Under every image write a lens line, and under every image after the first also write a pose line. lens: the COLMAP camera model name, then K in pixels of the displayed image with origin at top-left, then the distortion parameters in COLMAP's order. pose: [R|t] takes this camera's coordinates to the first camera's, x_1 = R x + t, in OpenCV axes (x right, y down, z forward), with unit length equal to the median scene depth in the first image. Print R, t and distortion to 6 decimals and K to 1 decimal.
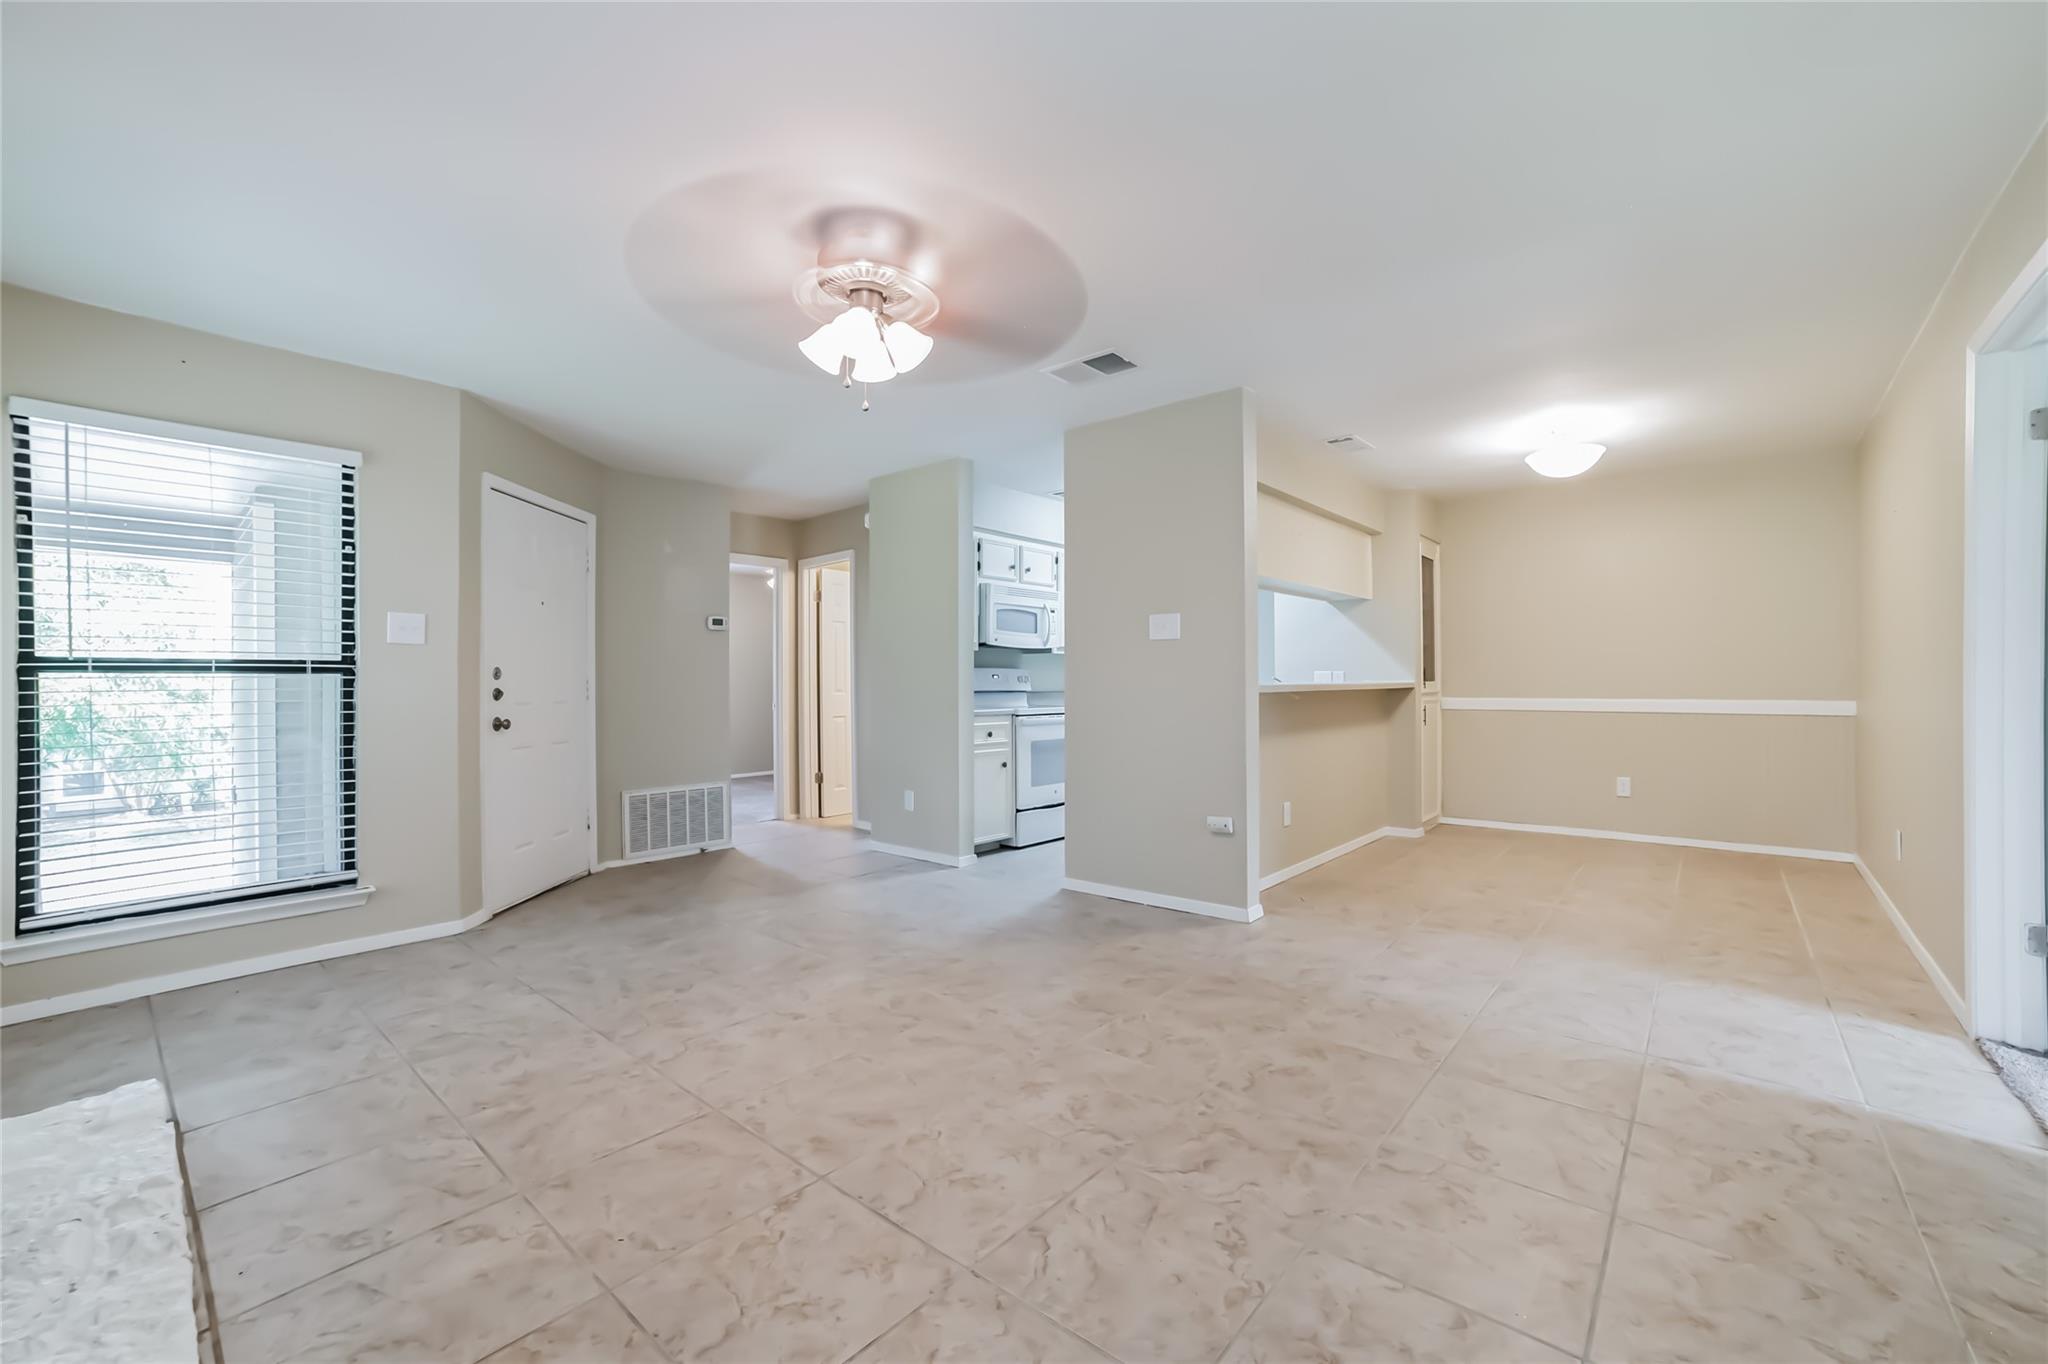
lens RADIAL K [[841.3, 0, 1041.6], [0, 841.3, 678.7], [0, 0, 1]] dist [-0.078675, 0.033147]
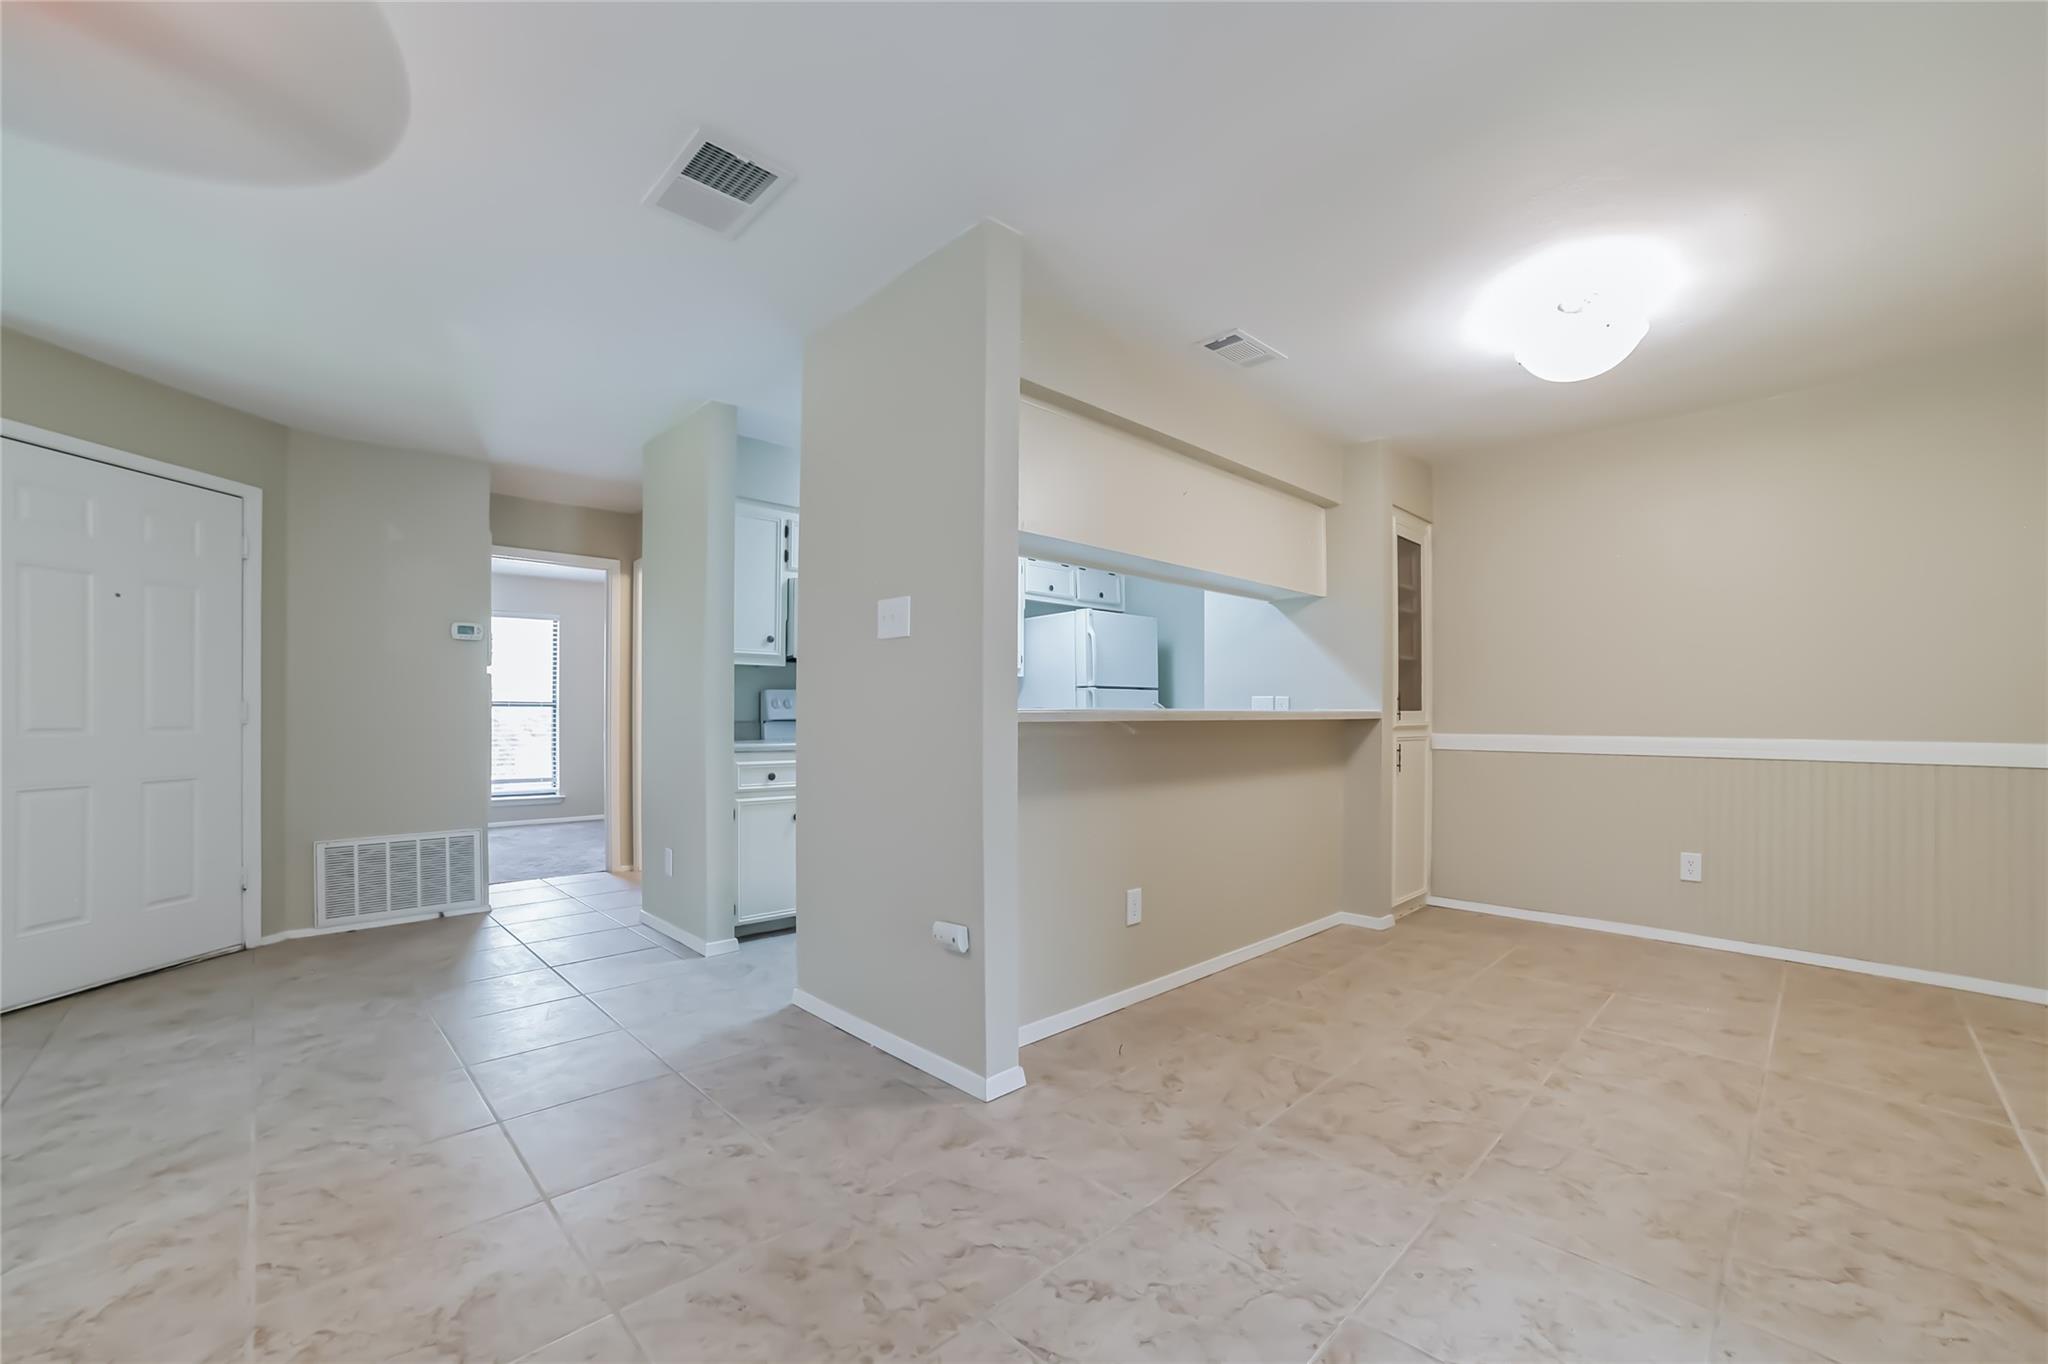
lens RADIAL K [[831.4, 0, 1037.1], [0, 831.4, 707.2], [0, 0, 1]] dist [-0.075294, 0.033580]
pose [[0.995230, 0.006561, -0.097335, 0.290125], [-0.006856, 0.999973, -0.002694, 0.005978], [0.097314, 0.003348, 0.995248, 0.347167]]
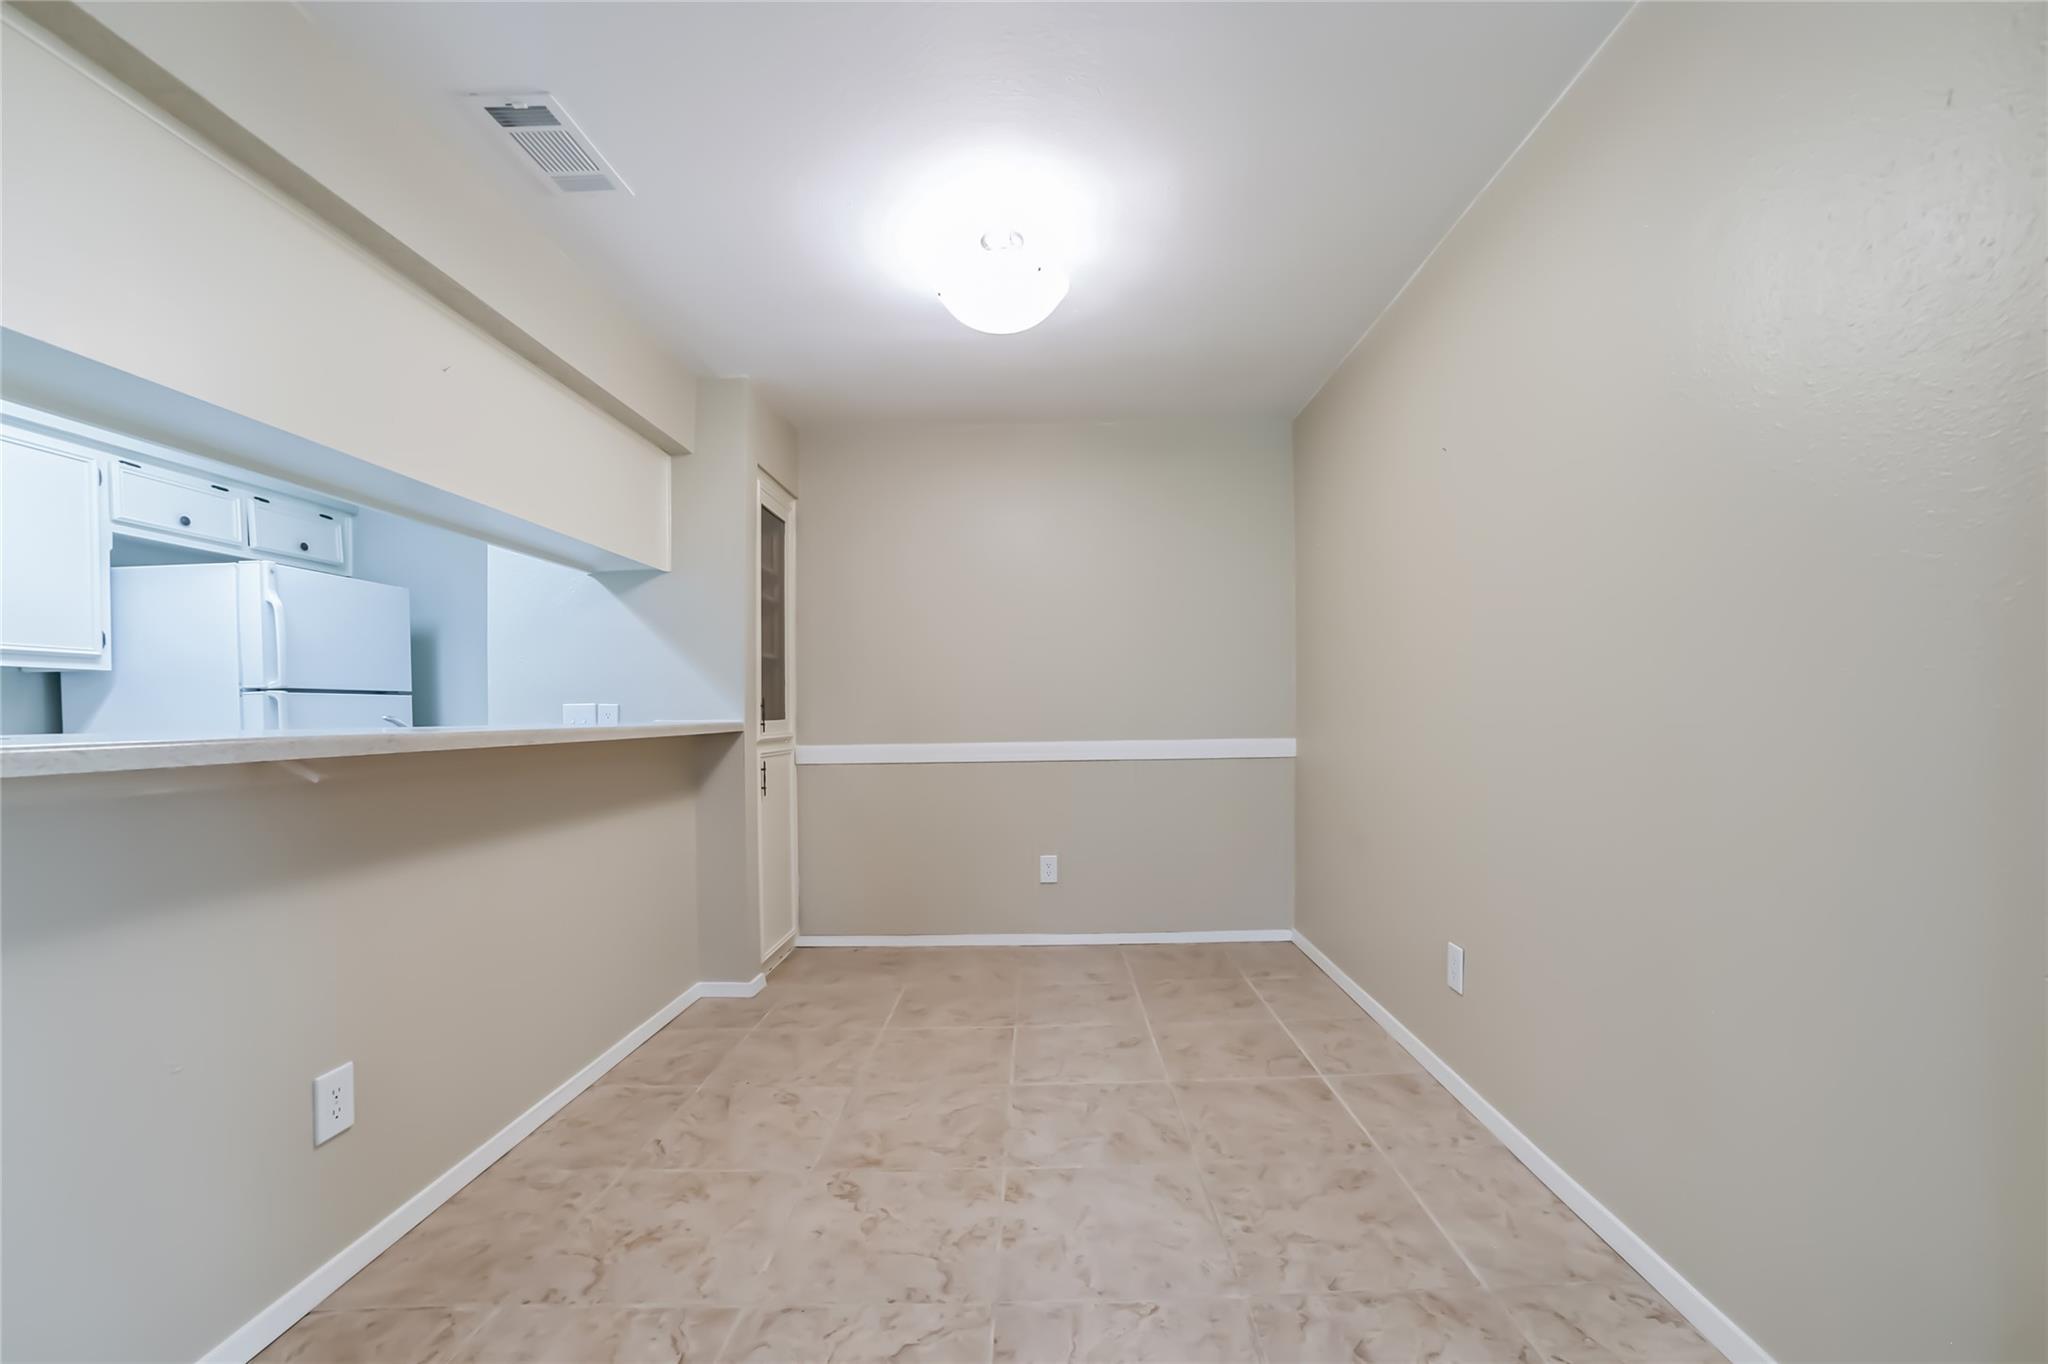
lens RADIAL K [[831.4, 0, 1037.1], [0, 831.4, 707.2], [0, 0, 1]] dist [-0.075294, 0.033580]
pose [[0.772196, -0.002719, 0.635379, 0.320087], [0.010523, 0.999908, -0.008510, 0.001413], [-0.635298, 0.013257, 0.772154, 0.566793]]
